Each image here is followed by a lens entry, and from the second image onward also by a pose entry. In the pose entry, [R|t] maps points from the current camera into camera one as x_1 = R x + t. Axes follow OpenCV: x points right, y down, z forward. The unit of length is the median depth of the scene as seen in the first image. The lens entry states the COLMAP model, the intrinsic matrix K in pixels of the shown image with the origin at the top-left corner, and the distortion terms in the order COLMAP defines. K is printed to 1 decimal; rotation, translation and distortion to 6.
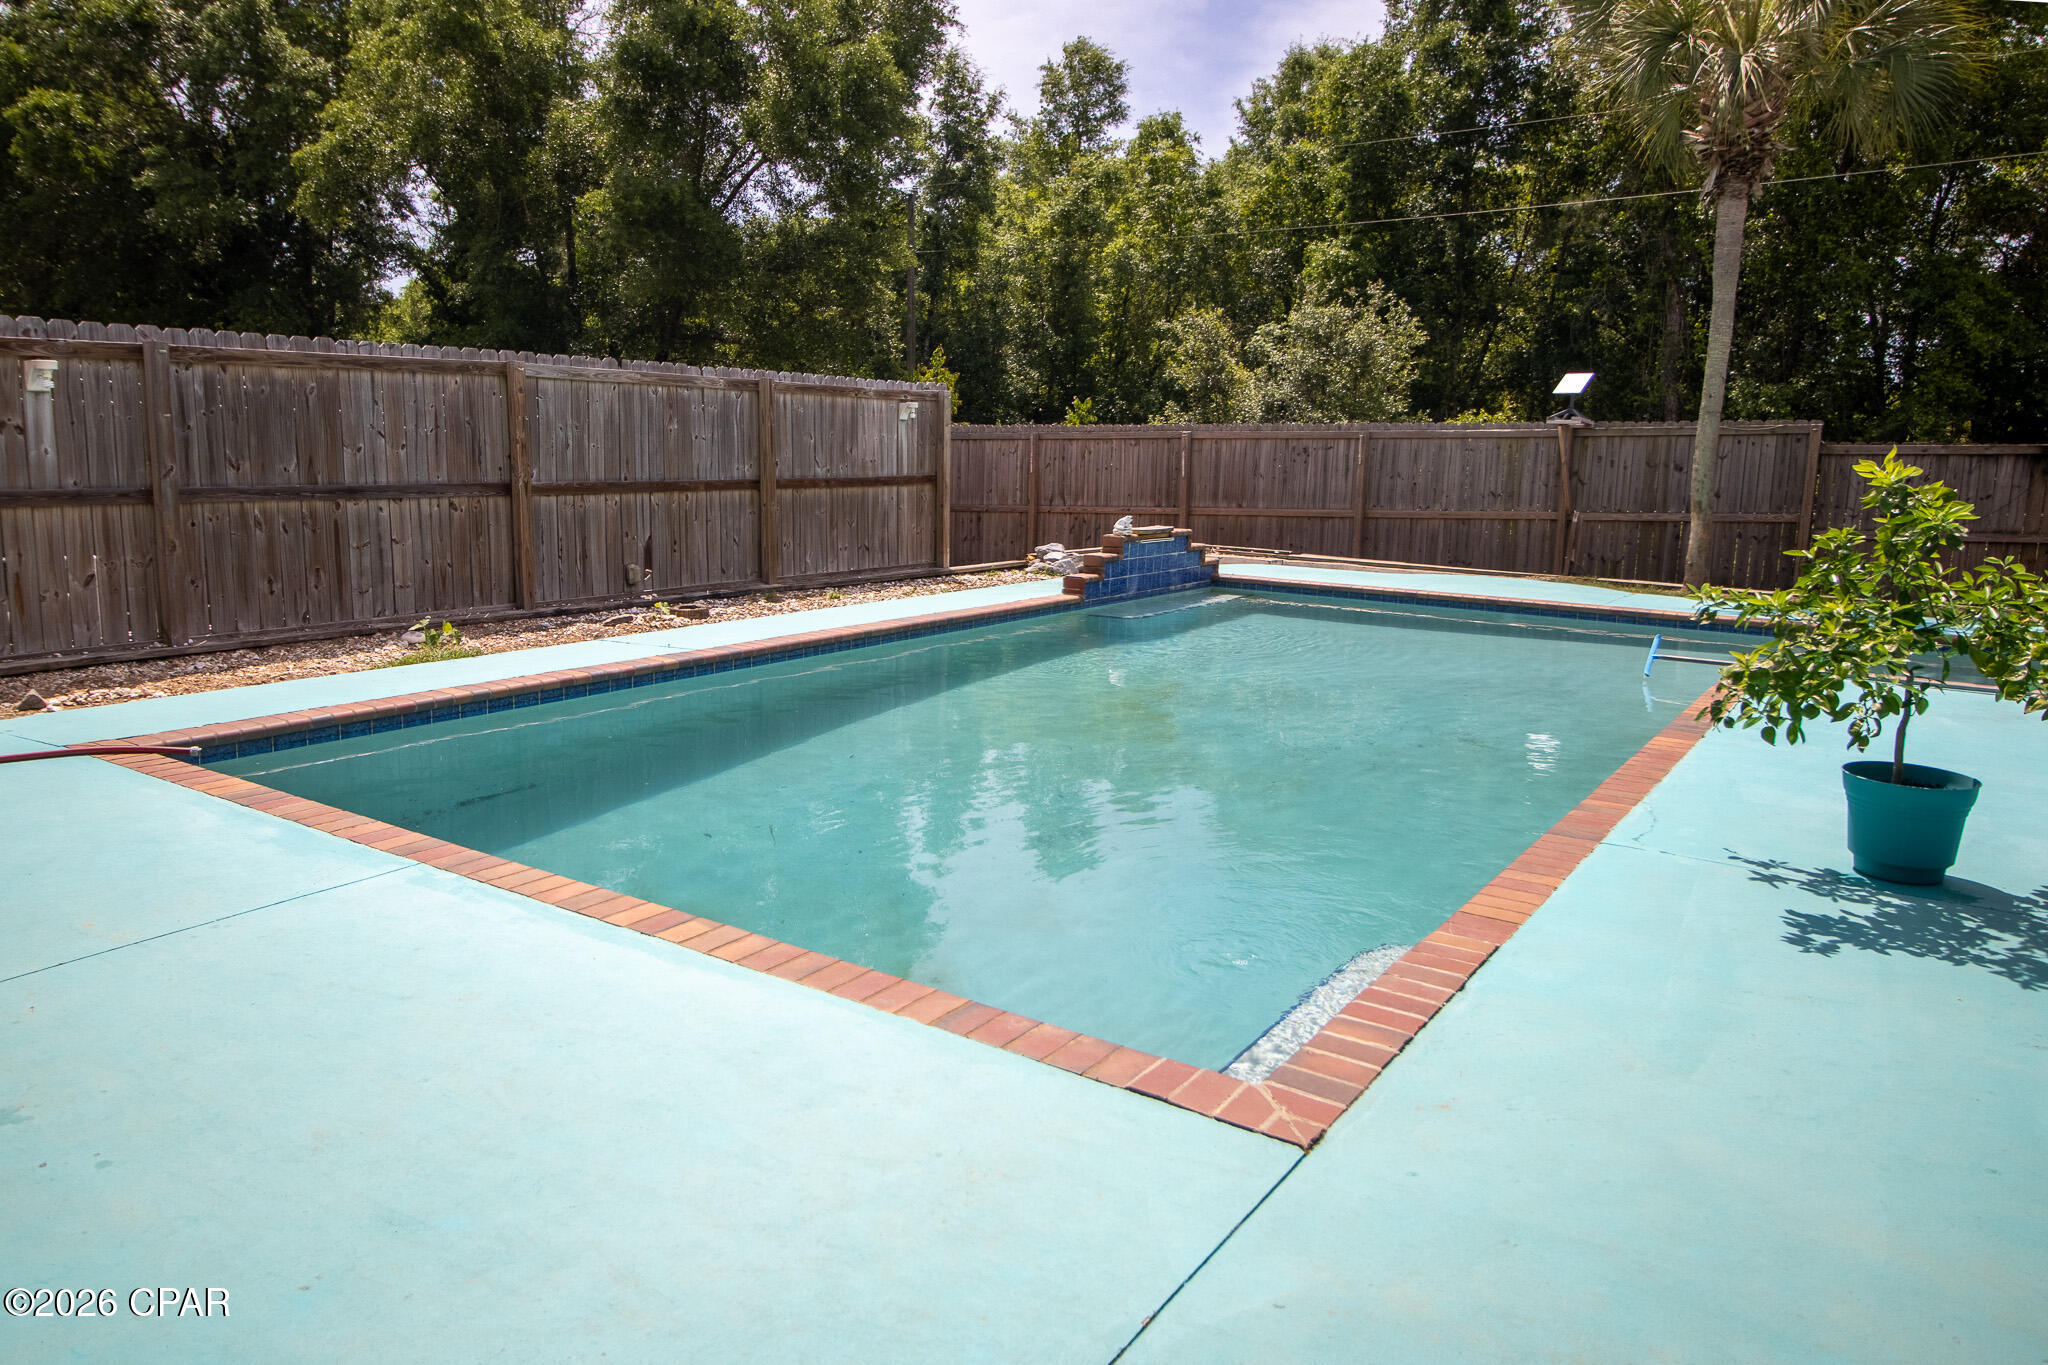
lens RADIAL K [[1363.1, 0, 988.6], [0, 1363.1, 659.5], [0, 0, 1]] dist [-0.000771, -0.001851]
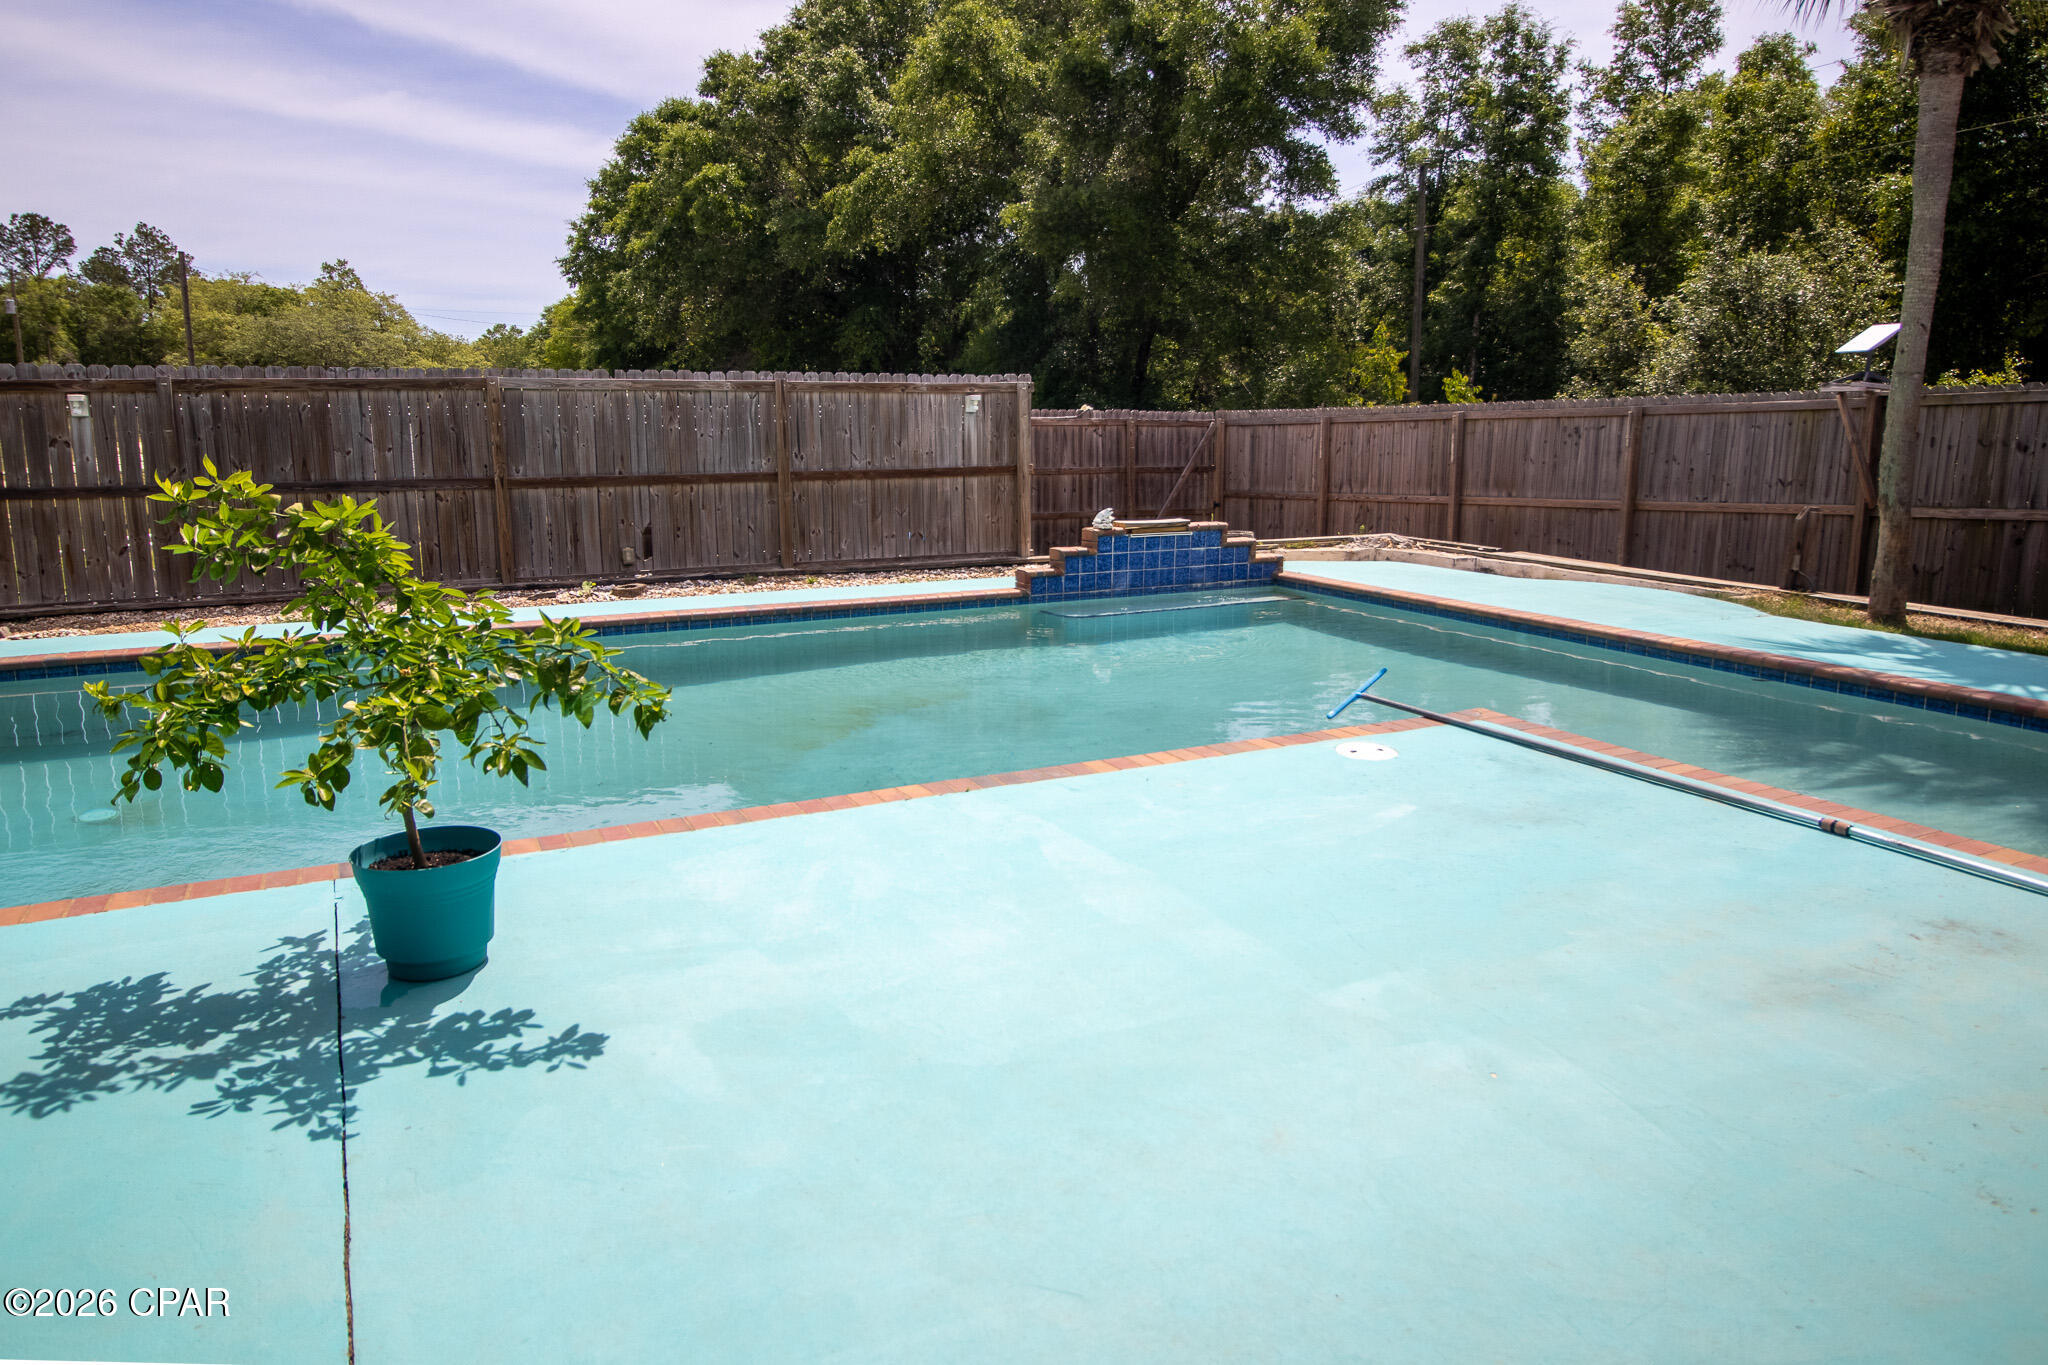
lens RADIAL K [[1295.7, 0, 1001.7], [0, 1295.7, 649.8], [0, 0, 1]] dist [0.005007, -0.002498]
pose [[0.875580, 0.062218, -0.479049, 0.461185], [-0.055724, 0.998060, 0.027777, -0.026546], [0.479848, 0.002373, 0.877348, 0.159703]]
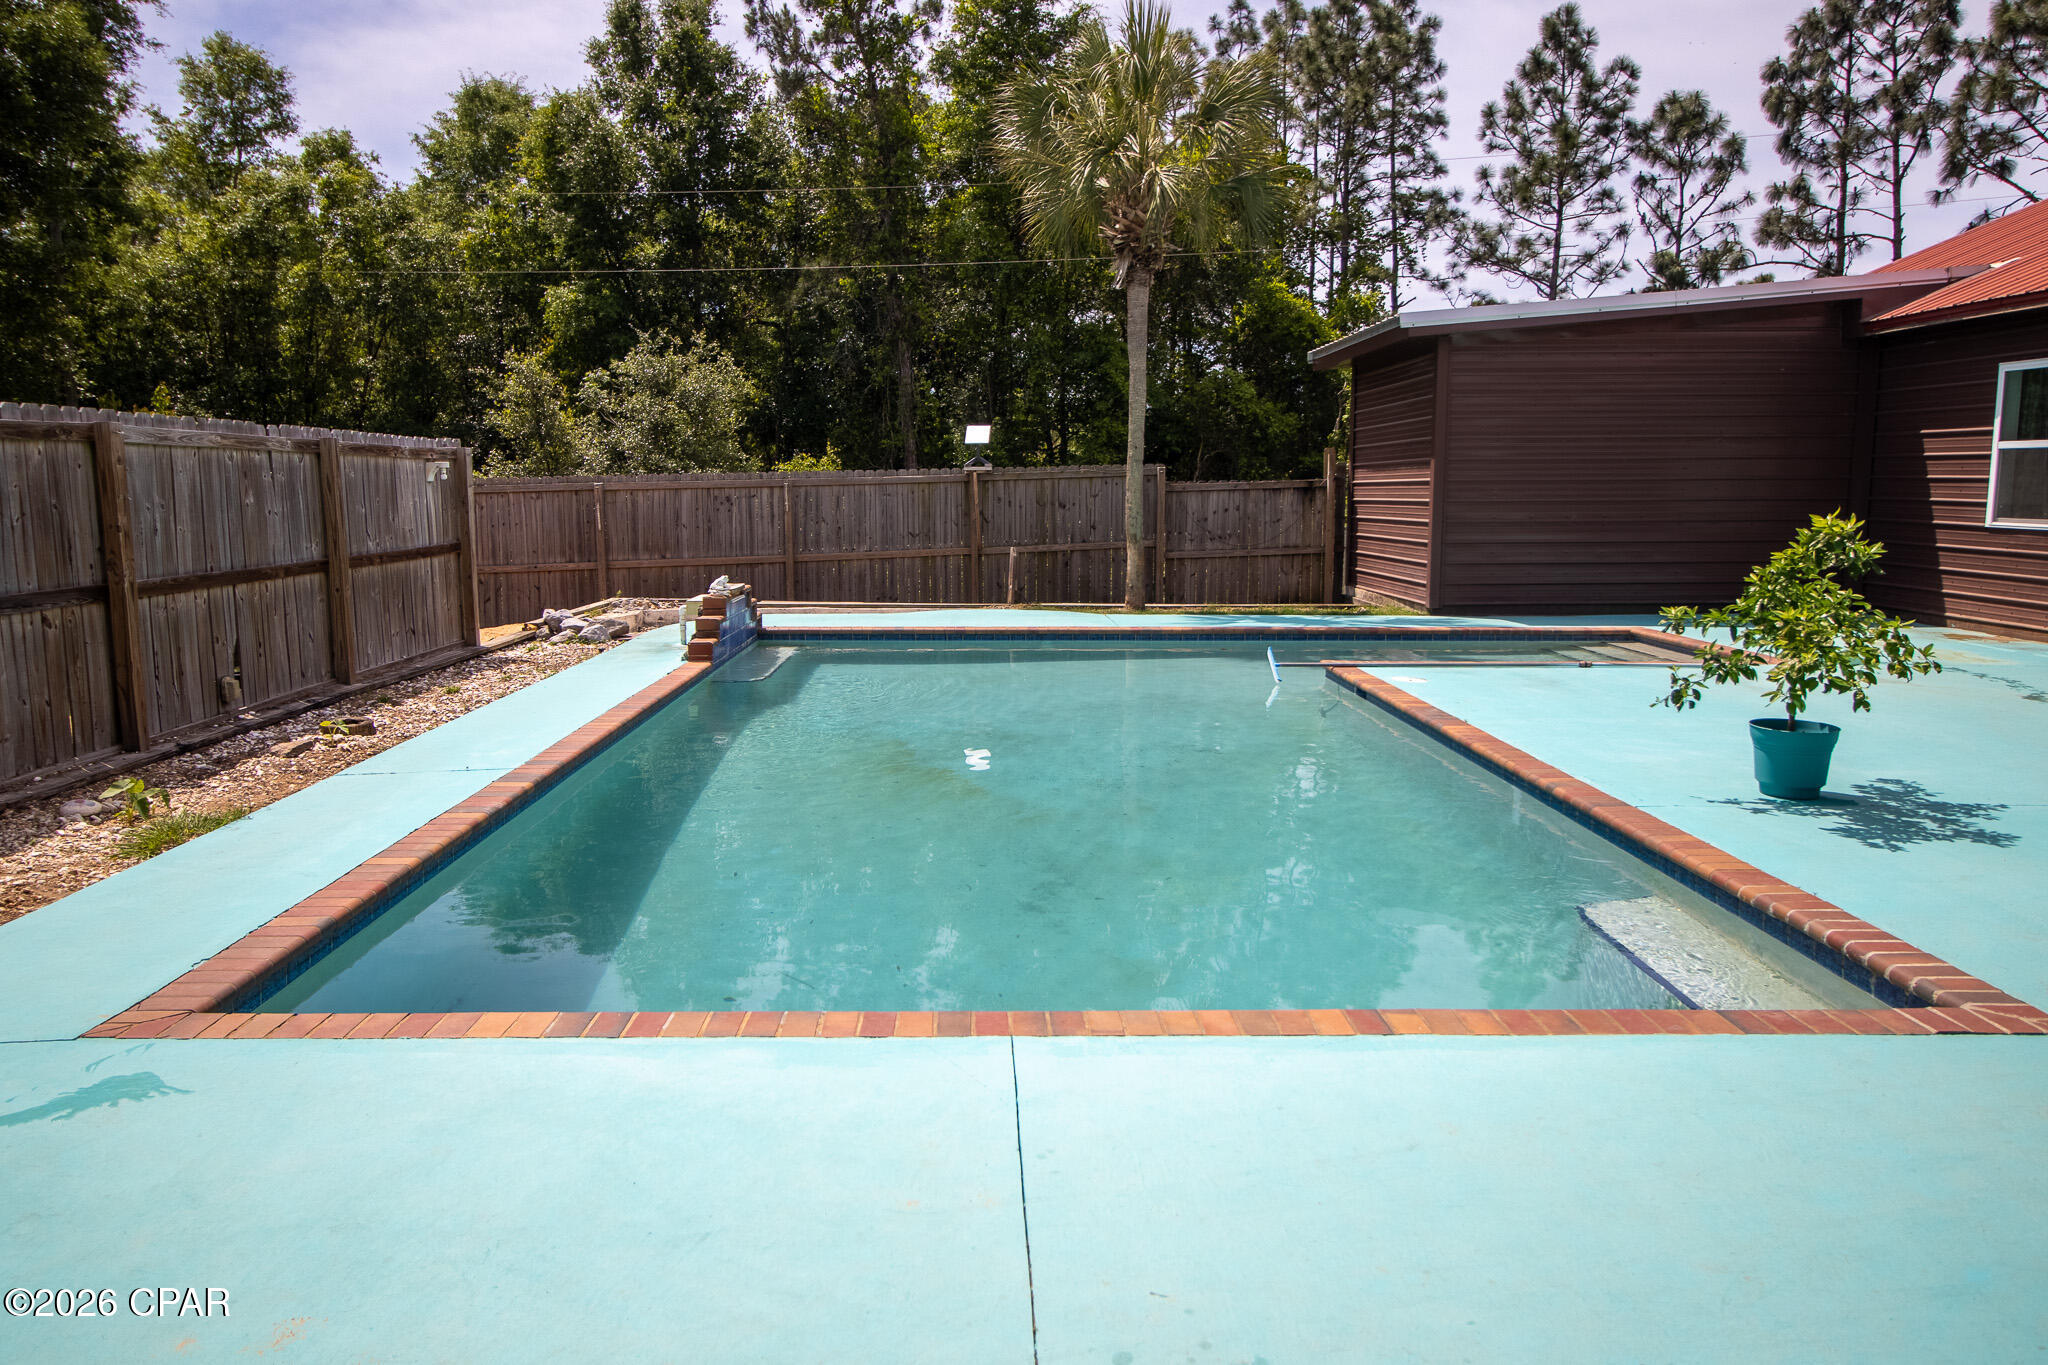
lens RADIAL K [[1365.9, 0, 966.0], [0, 1365.9, 658.6], [0, 0, 1]] dist [0.024763, -0.032517]
pose [[0.823747, -0.095413, 0.558872, -0.295824], [0.111064, 0.993795, 0.005962, -0.031953], [-0.555973, 0.057160, 0.829233, 0.092739]]
